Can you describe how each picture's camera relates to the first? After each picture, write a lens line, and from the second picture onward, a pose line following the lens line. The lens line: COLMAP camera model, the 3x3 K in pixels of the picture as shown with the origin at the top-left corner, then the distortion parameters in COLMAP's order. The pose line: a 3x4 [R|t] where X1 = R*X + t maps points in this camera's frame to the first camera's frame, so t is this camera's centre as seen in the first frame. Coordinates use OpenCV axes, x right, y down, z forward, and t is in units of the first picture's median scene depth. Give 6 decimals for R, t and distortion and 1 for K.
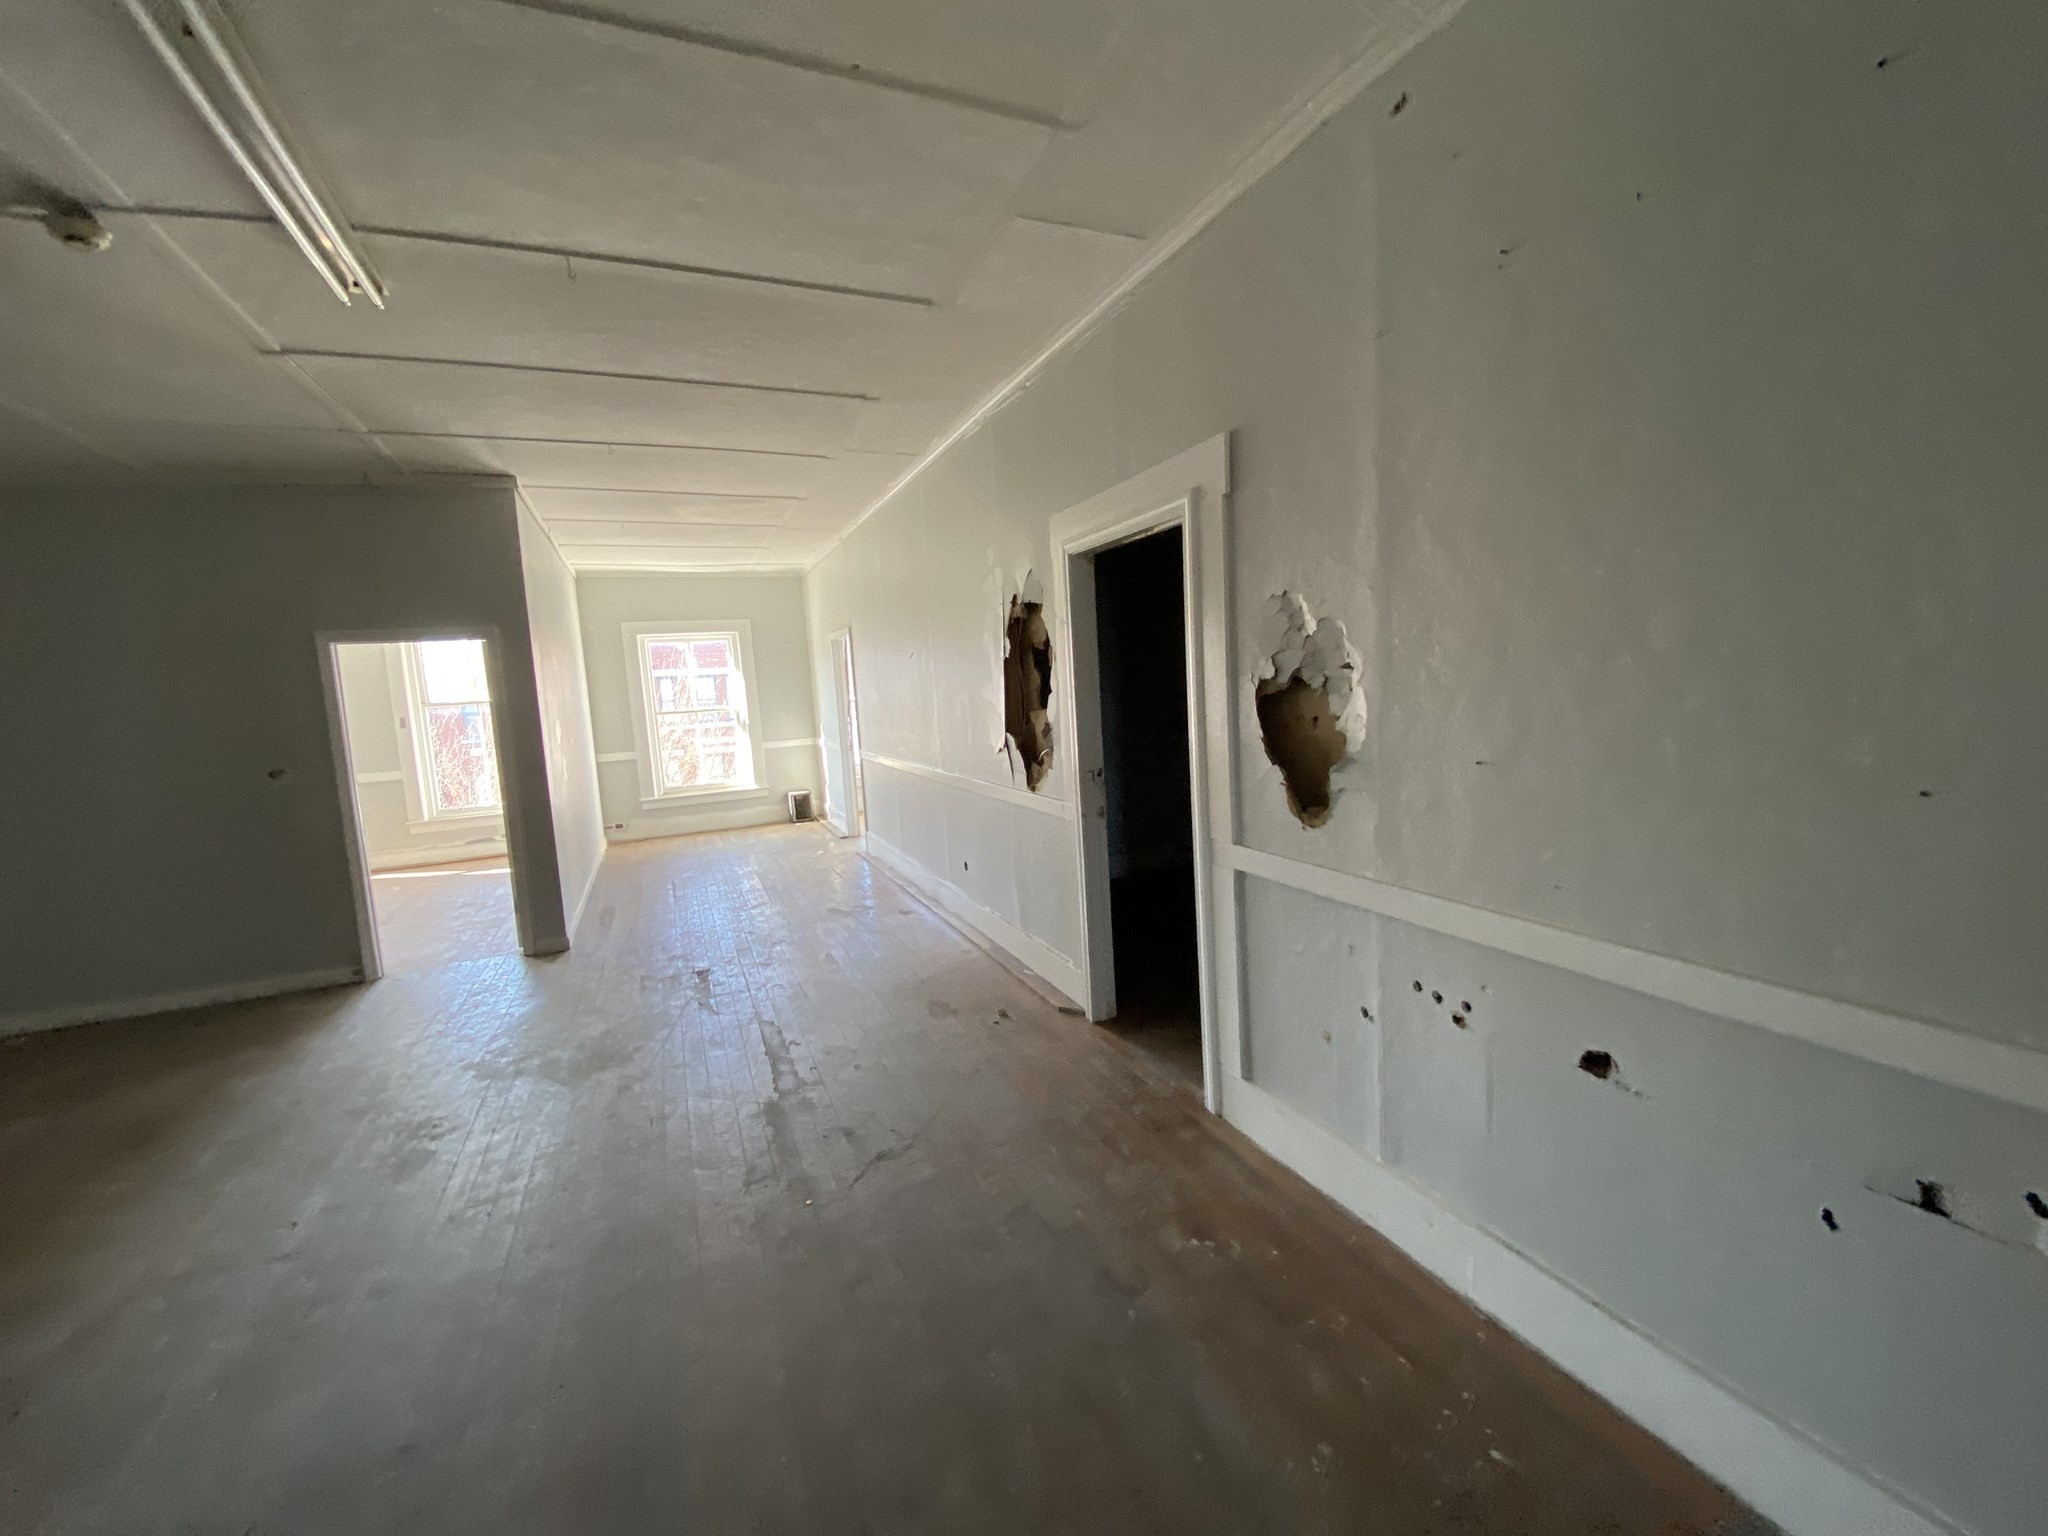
lens RADIAL K [[829.0, 0, 1028.1], [0, 829.0, 767.8], [0, 0, 1]] dist [-0.000655, -0.000275]
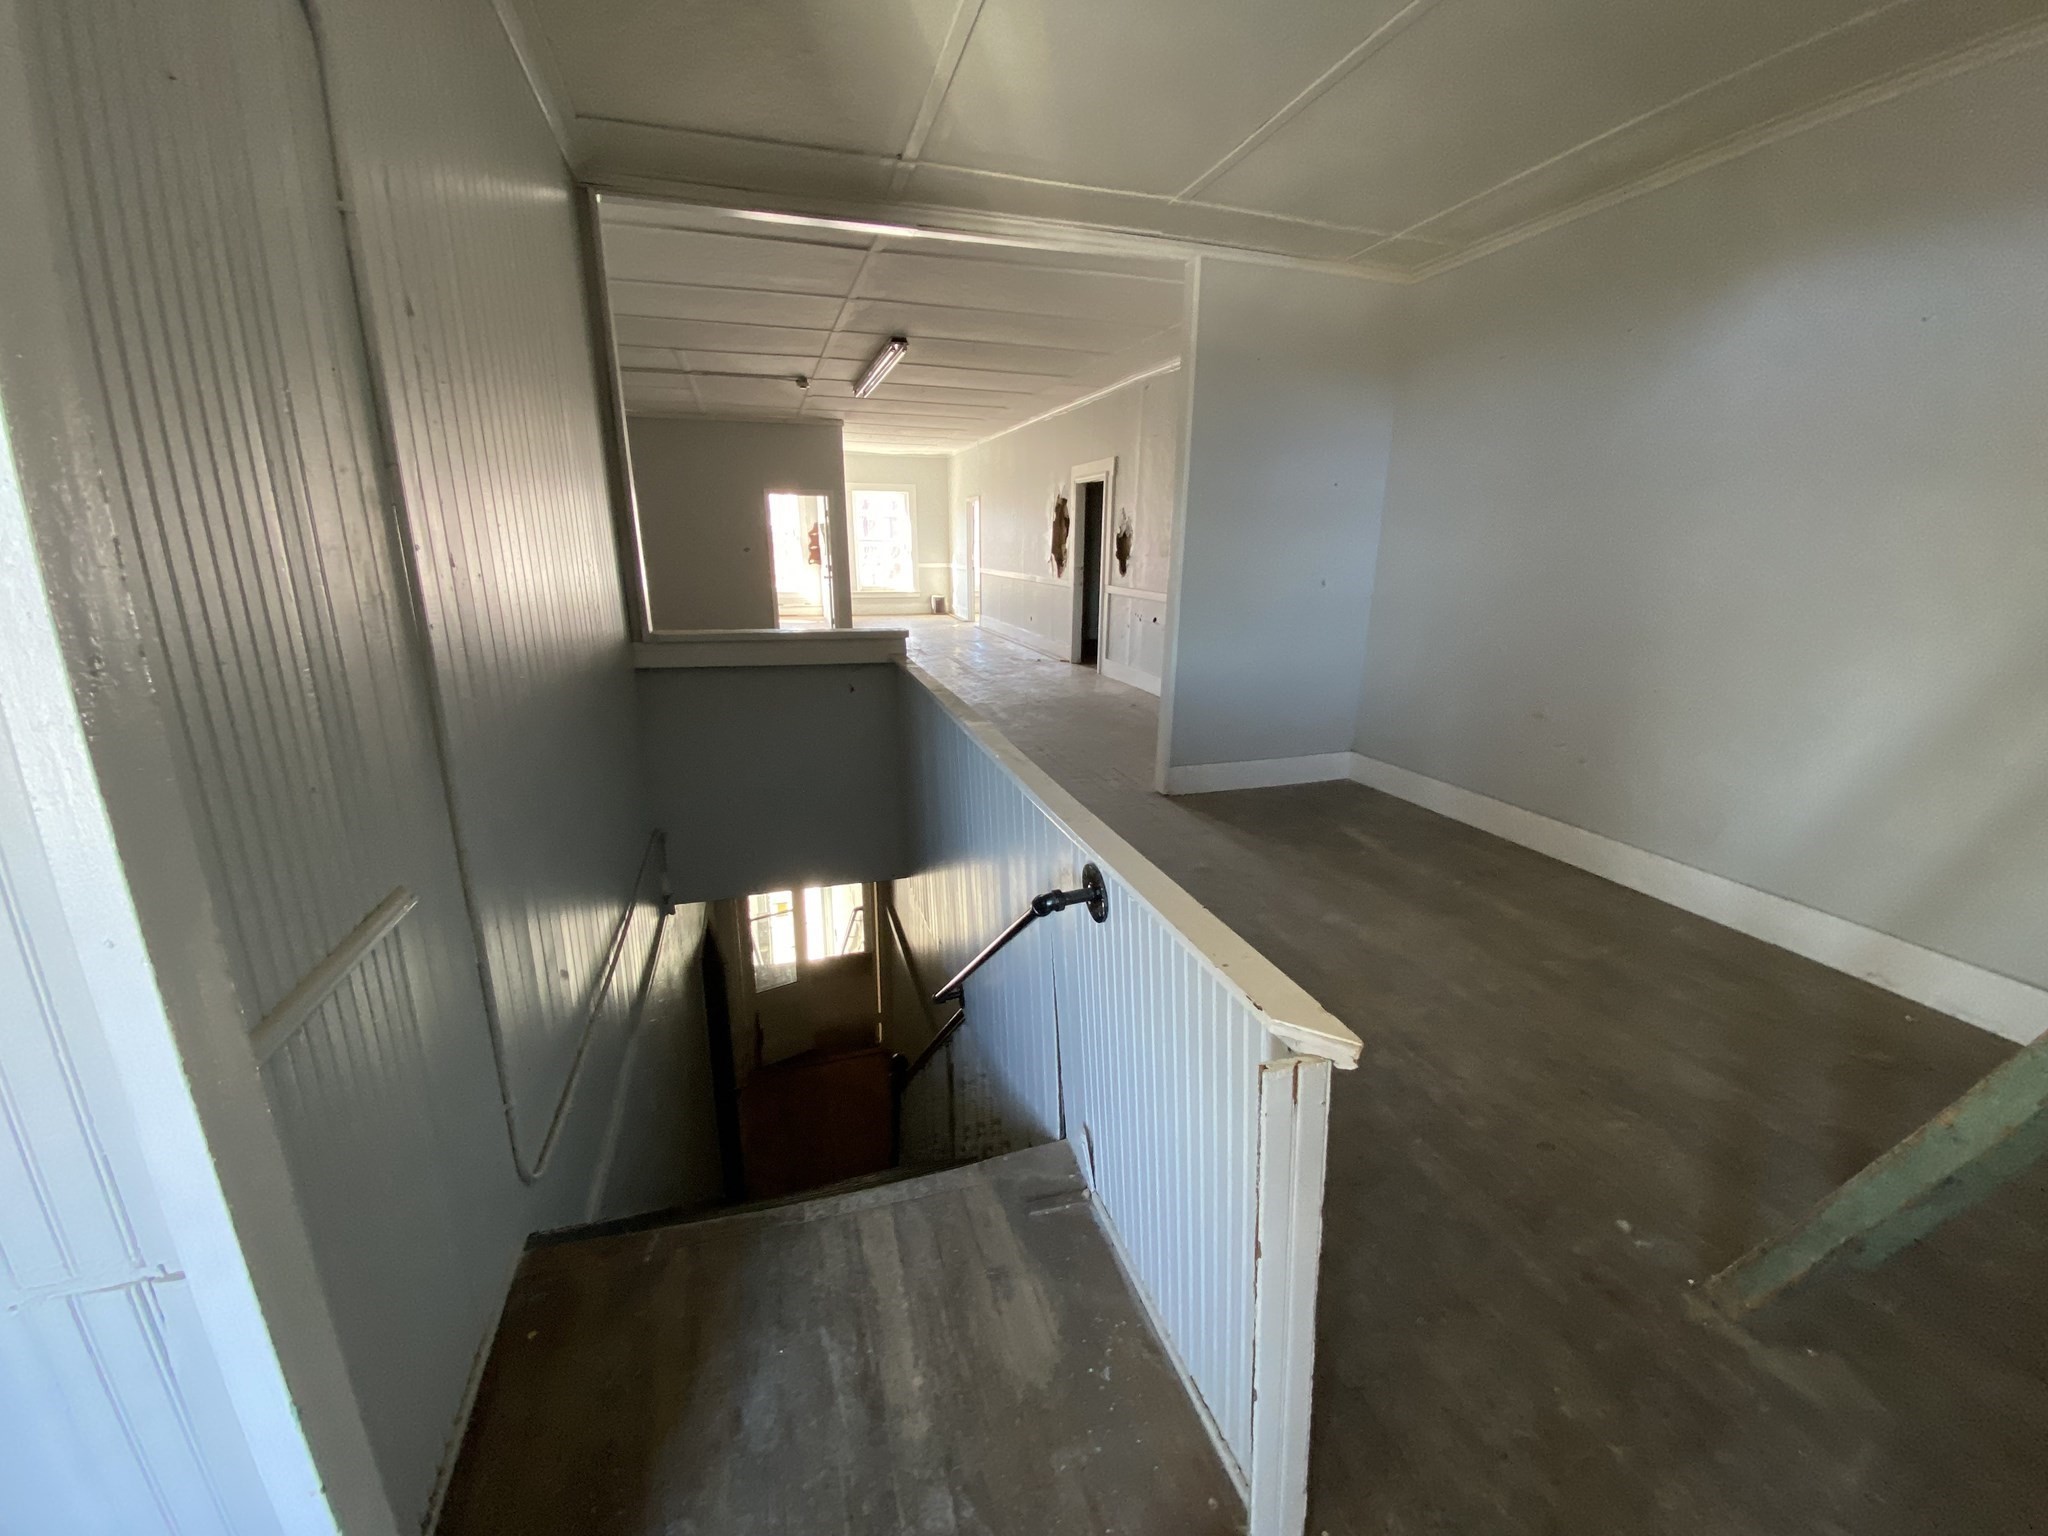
lens RADIAL K [[829.0, 0, 1030.1], [0, 829.0, 772.4], [0, 0, 1]] dist [-0.000655, -0.000275]
pose [[0.991254, 0.098511, -0.087818, 0.170262], [-0.082467, 0.981886, 0.170585, 0.163208], [0.103031, -0.161850, 0.981422, -1.348736]]
